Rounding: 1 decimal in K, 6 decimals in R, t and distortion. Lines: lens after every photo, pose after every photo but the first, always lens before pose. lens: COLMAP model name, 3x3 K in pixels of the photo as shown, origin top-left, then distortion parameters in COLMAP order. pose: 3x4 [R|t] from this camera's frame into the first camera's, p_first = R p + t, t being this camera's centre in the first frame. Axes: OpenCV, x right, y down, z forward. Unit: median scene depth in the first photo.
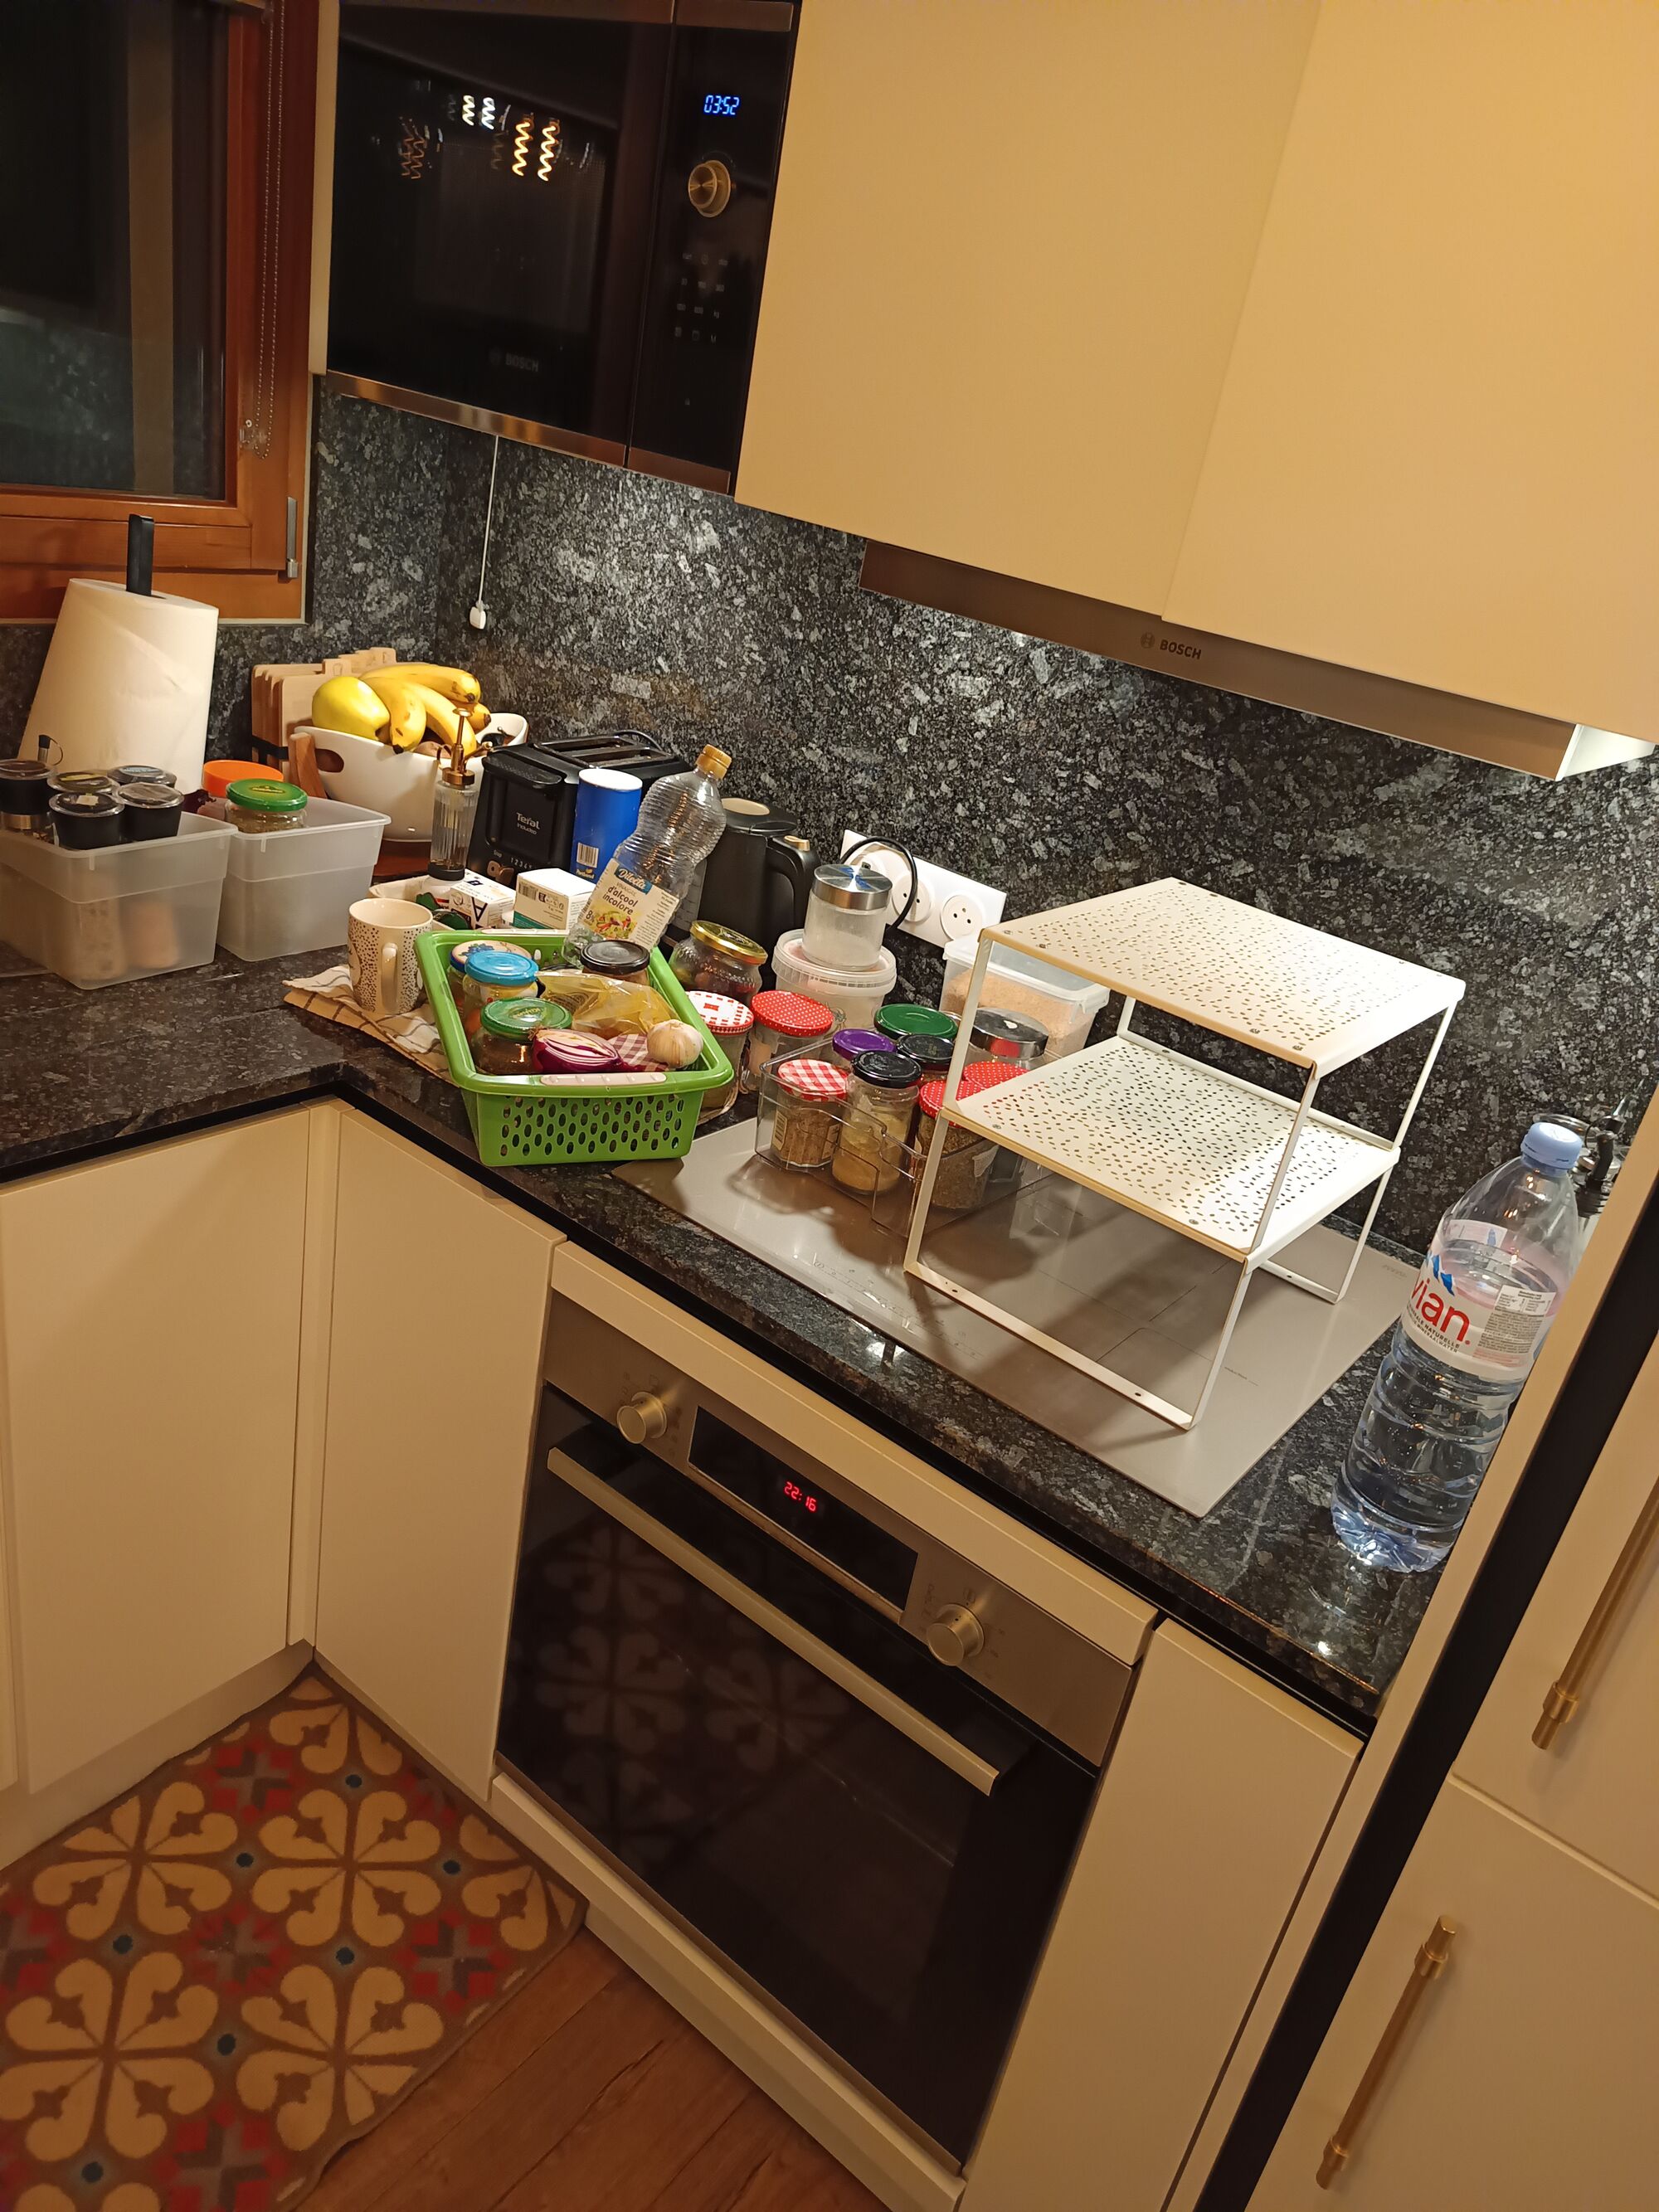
lens RADIAL K [[1559.8, 0, 829.5], [0, 1559.8, 1106.0], [0, 0, 1]] dist [0.006965, -0.000314]
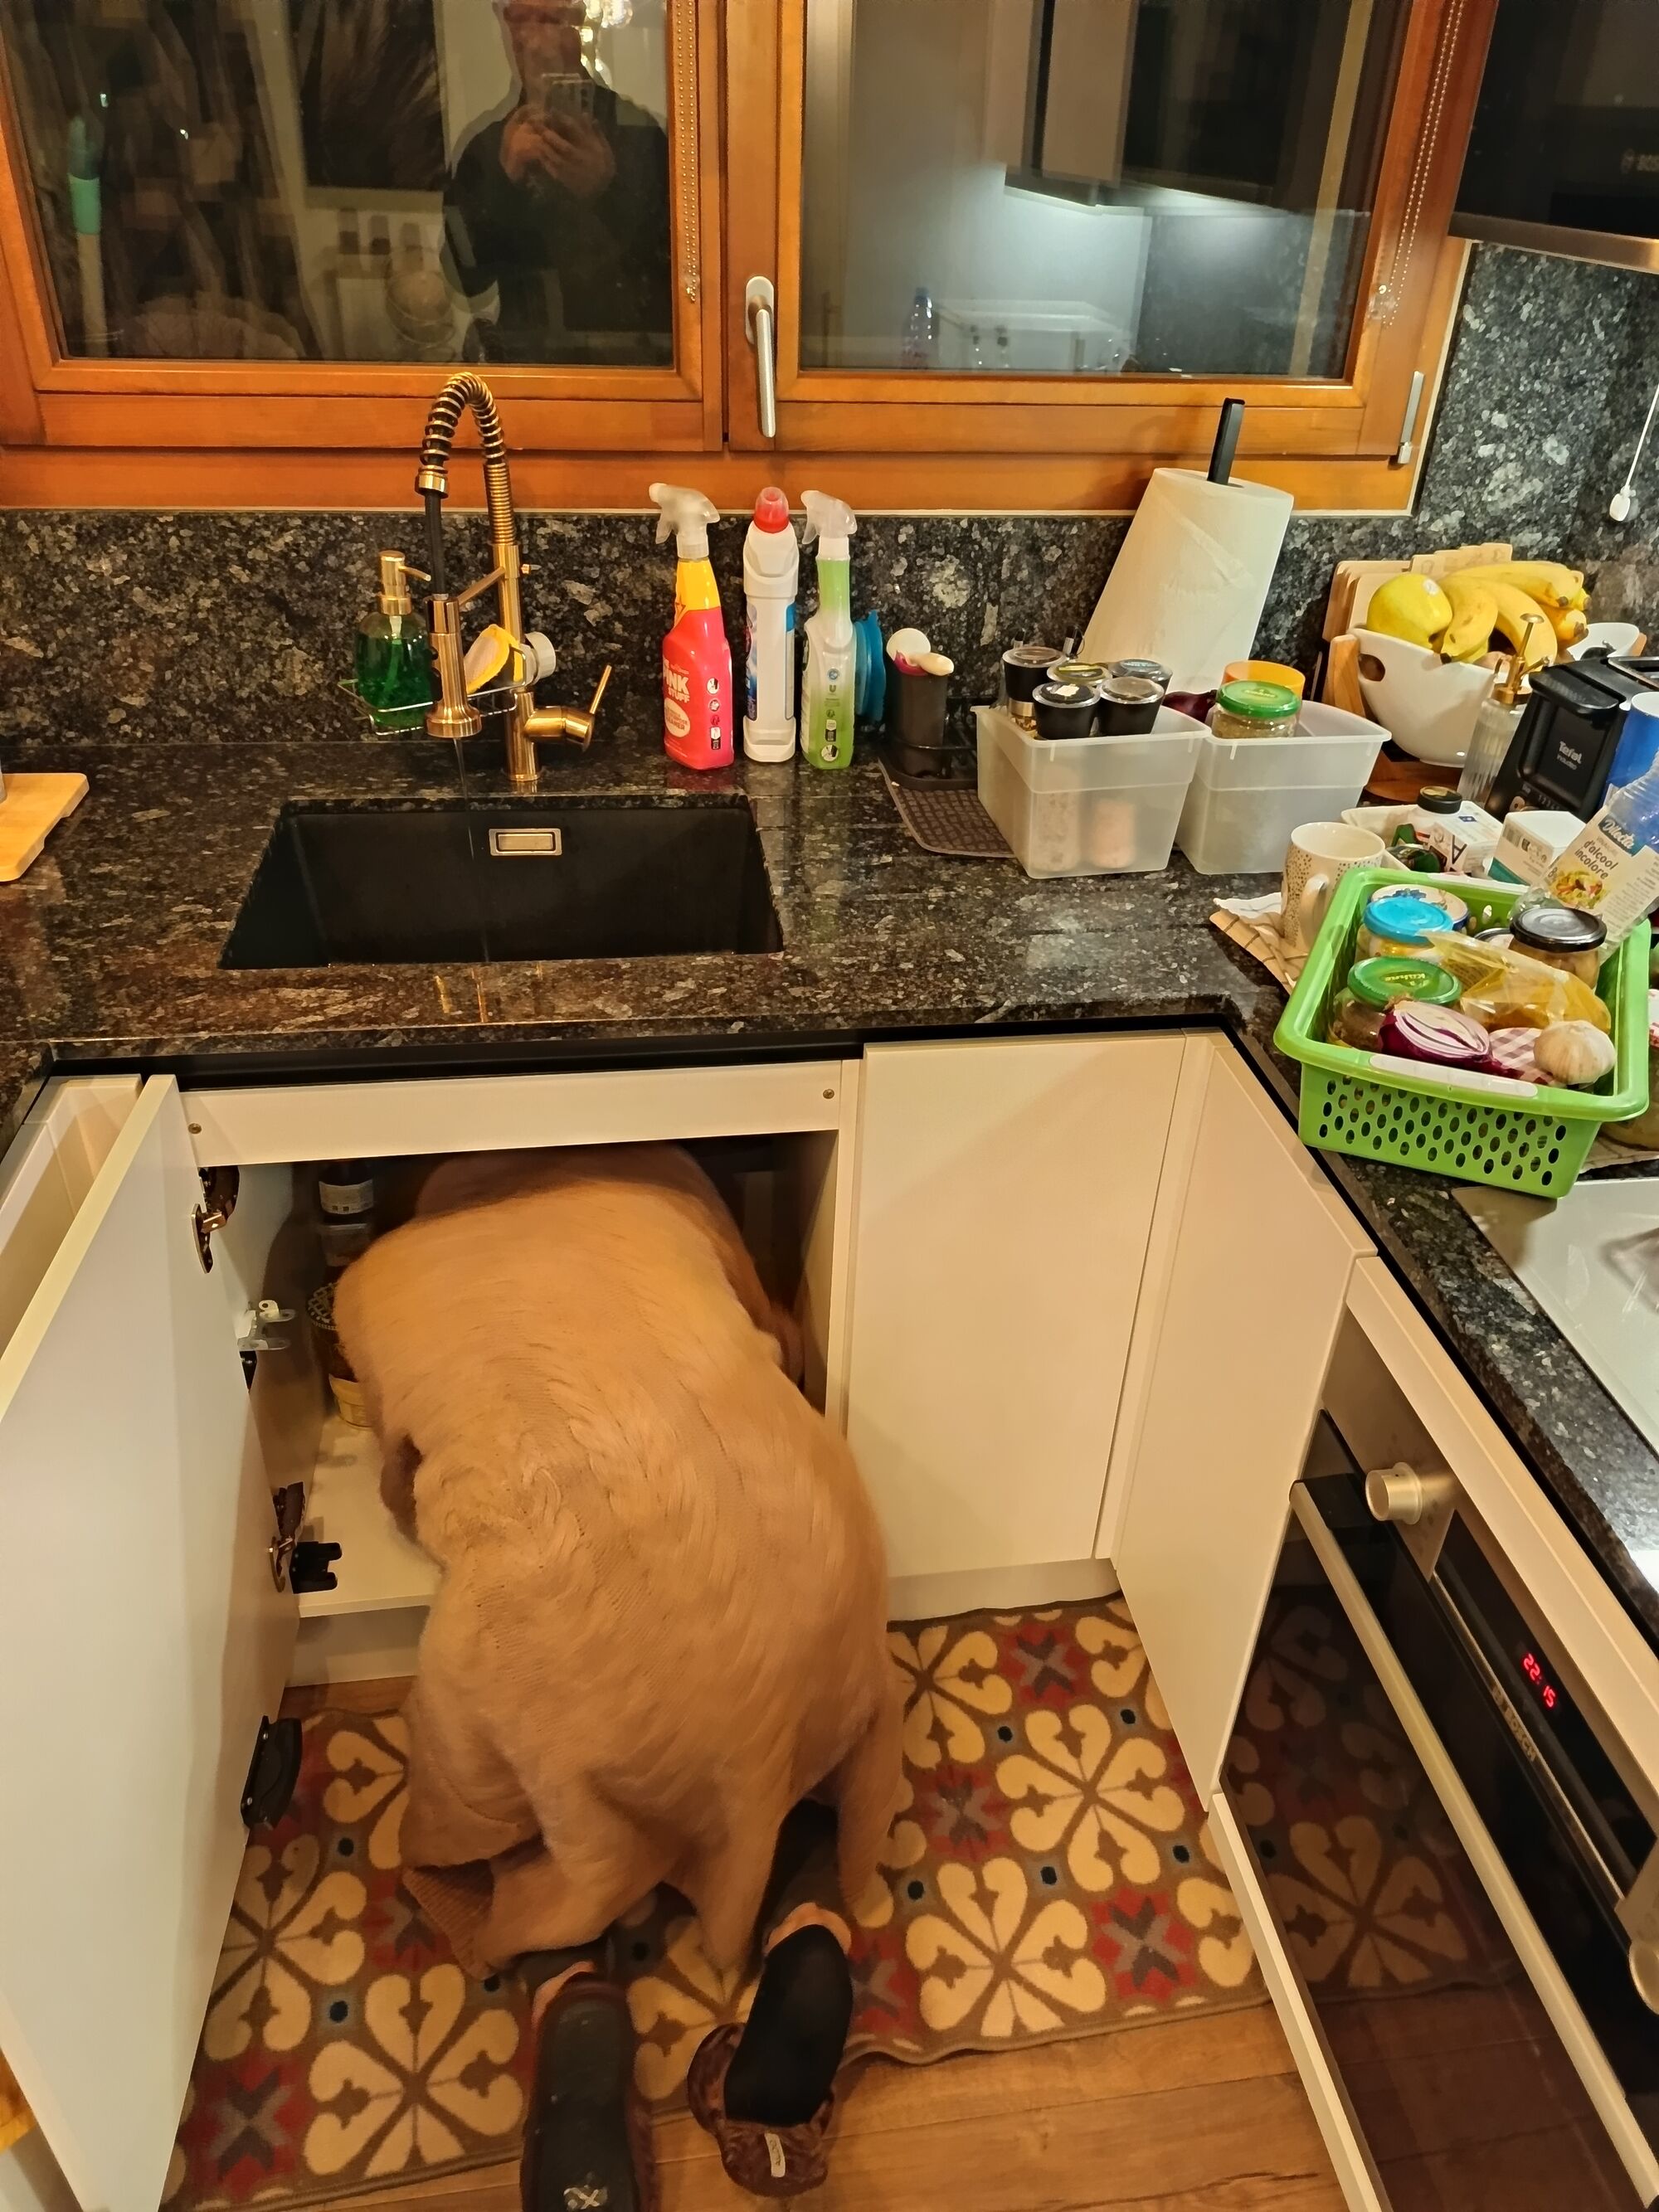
lens RADIAL K [[1526.7, 0, 829.5], [0, 1526.7, 1106.0], [0, 0, 1]] dist [0.023088, -0.031830]
pose [[0.714421, 0.239917, -0.657300, 0.106434], [-0.204525, 0.969956, 0.131740, -0.029539], [0.669158, 0.040317, 0.742026, 0.151439]]
